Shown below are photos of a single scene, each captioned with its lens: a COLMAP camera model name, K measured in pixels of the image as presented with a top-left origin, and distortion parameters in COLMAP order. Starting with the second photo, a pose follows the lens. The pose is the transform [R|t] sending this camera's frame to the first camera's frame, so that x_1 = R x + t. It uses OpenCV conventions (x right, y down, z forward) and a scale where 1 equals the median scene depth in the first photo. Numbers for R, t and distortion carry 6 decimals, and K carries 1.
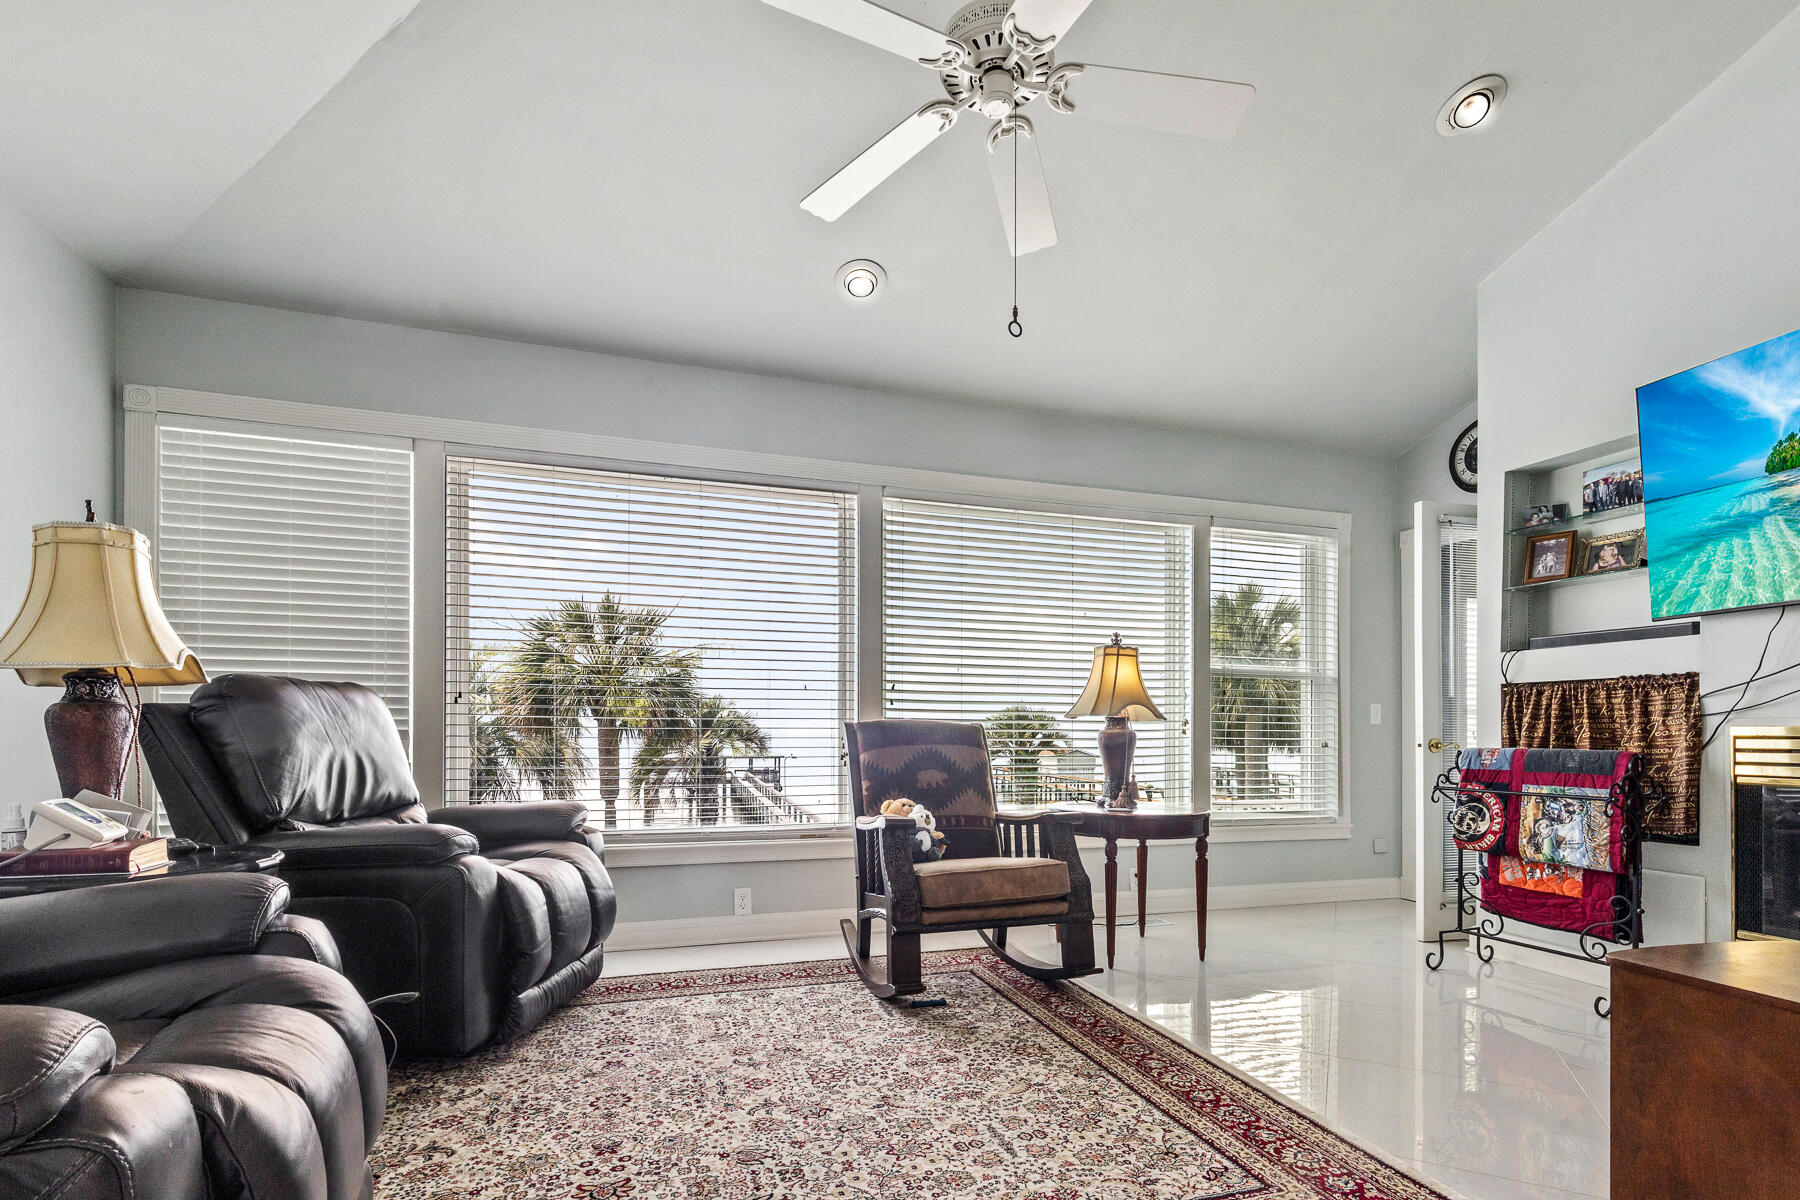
lens RADIAL K [[825.4, 0, 916.2], [0, 825.4, 726.9], [0, 0, 1]] dist [-0.000325, 0.000245]
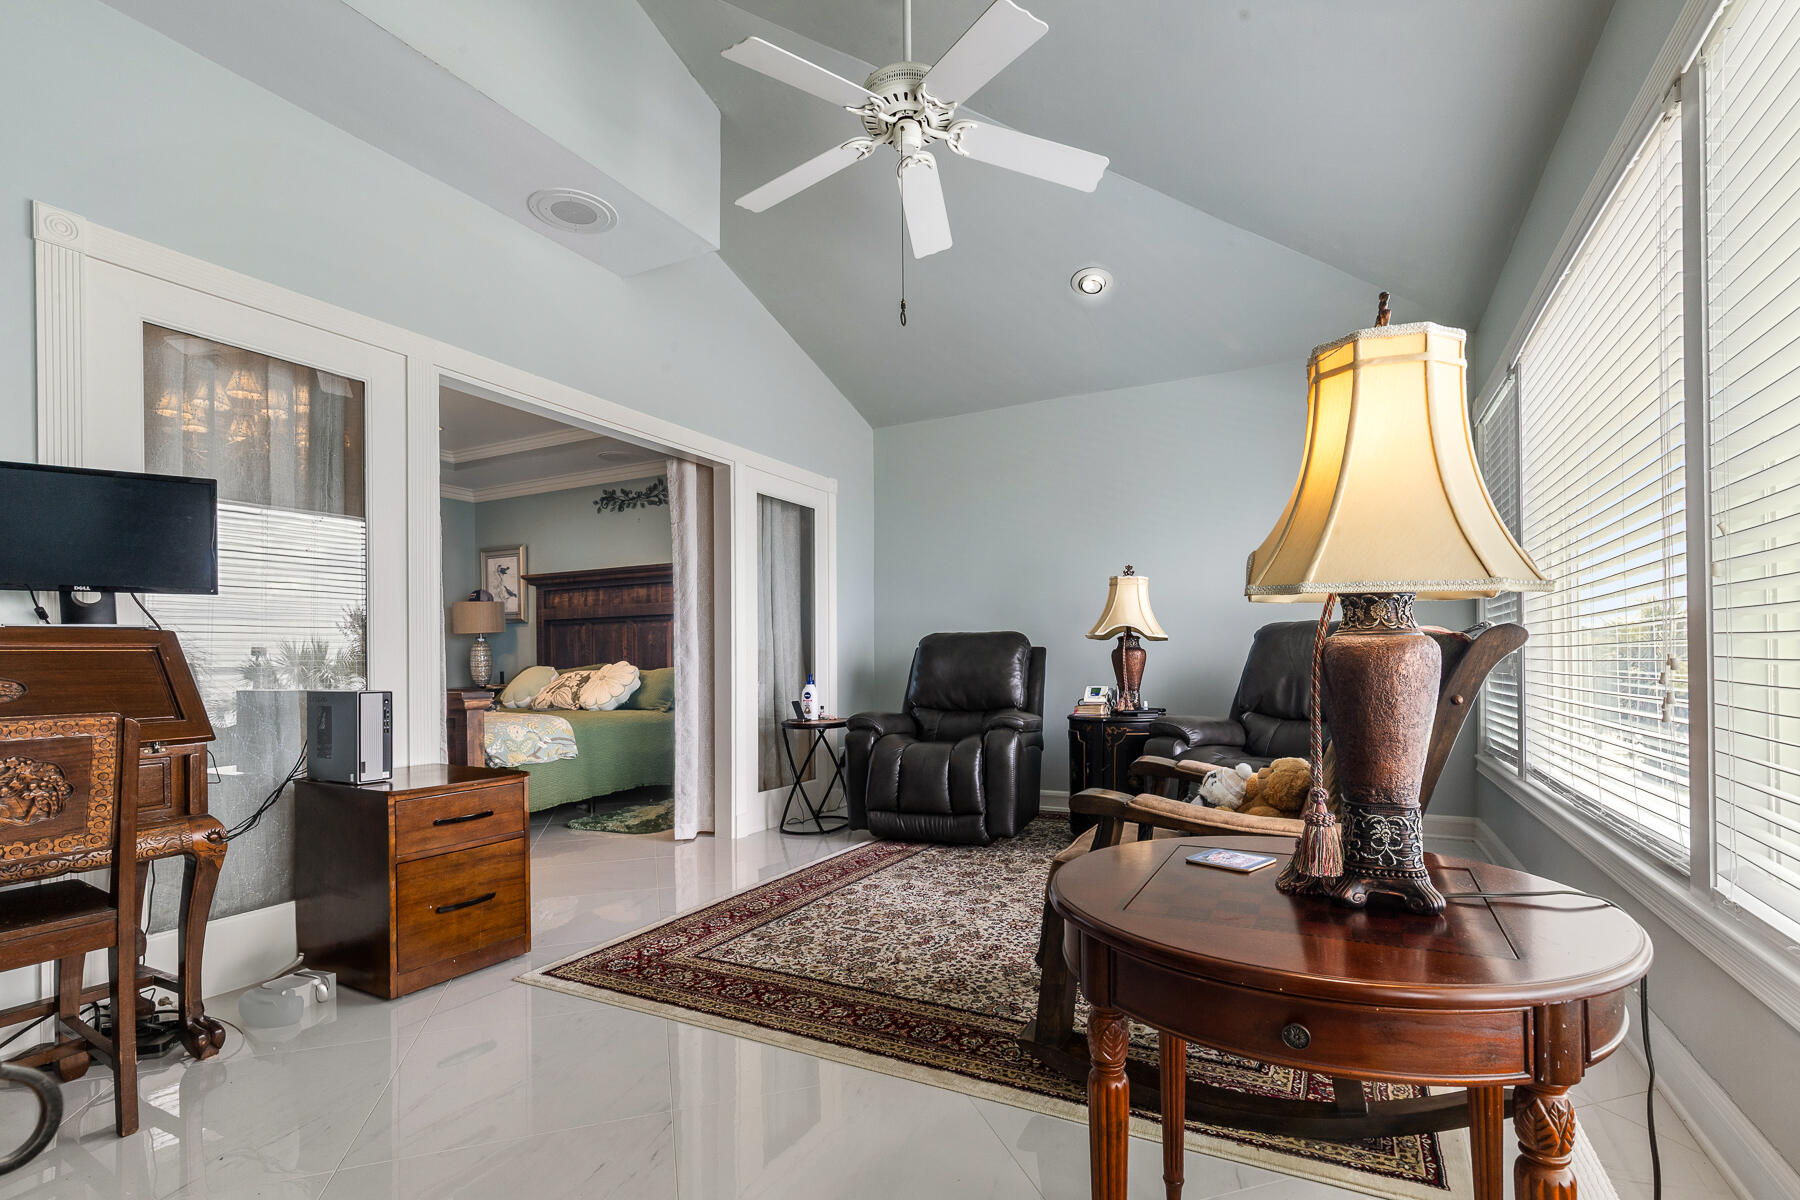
lens RADIAL K [[825.4, 0, 890.0], [0, 825.4, 664.0], [0, 0, 1]] dist [-0.000325, 0.000245]
pose [[-0.720288, 0.004003, -0.693664, 0.944017], [0.012692, 0.999892, -0.007410, 0.023420], [0.693559, -0.014142, -0.720261, 1.816205]]
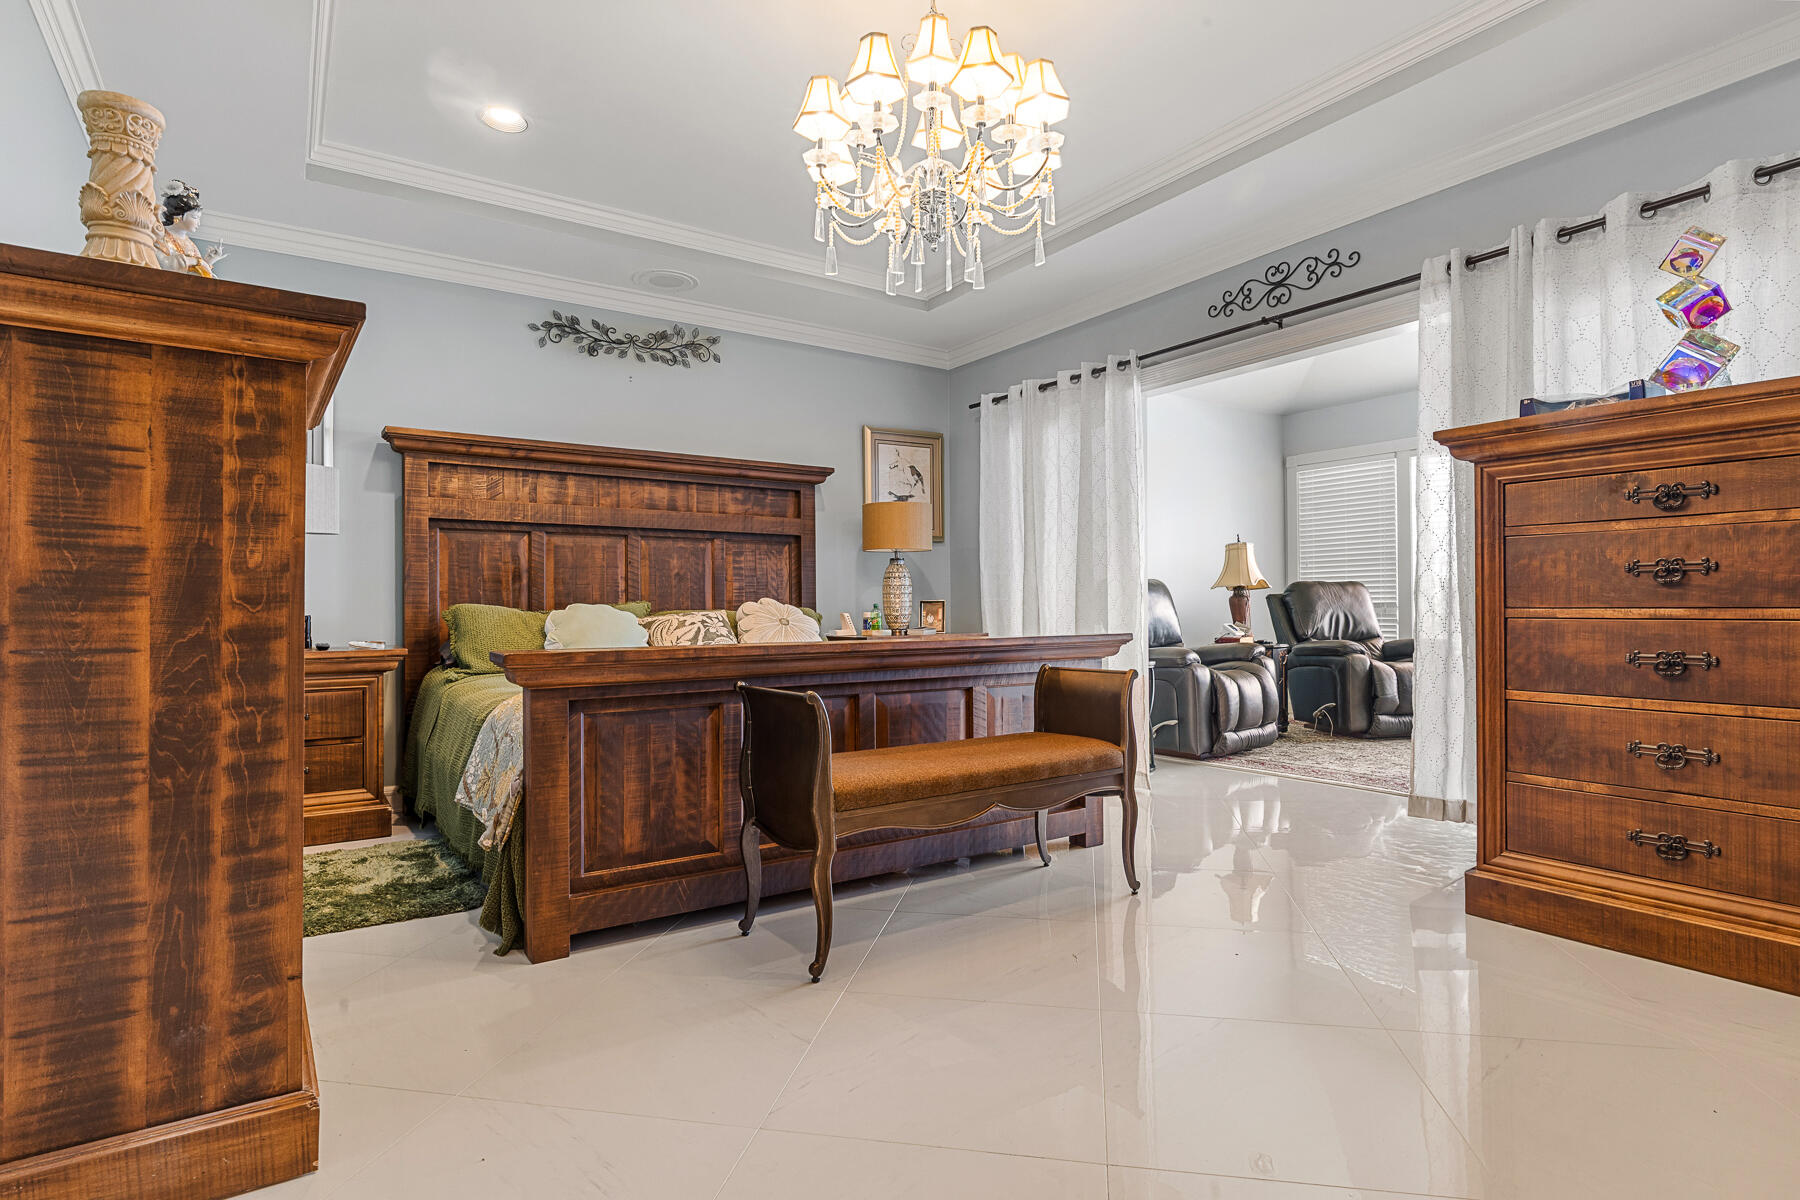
lens RADIAL K [[969.3, 0, 905.1], [0, 969.3, 604.0], [0, 0, 1]] dist [0.001937, 0.000075]
pose [[0.256890, -0.006640, -0.966418, 1.887028], [0.009342, 0.999947, -0.004387, 0.007772], [0.966396, -0.007901, 0.256938, -1.010811]]
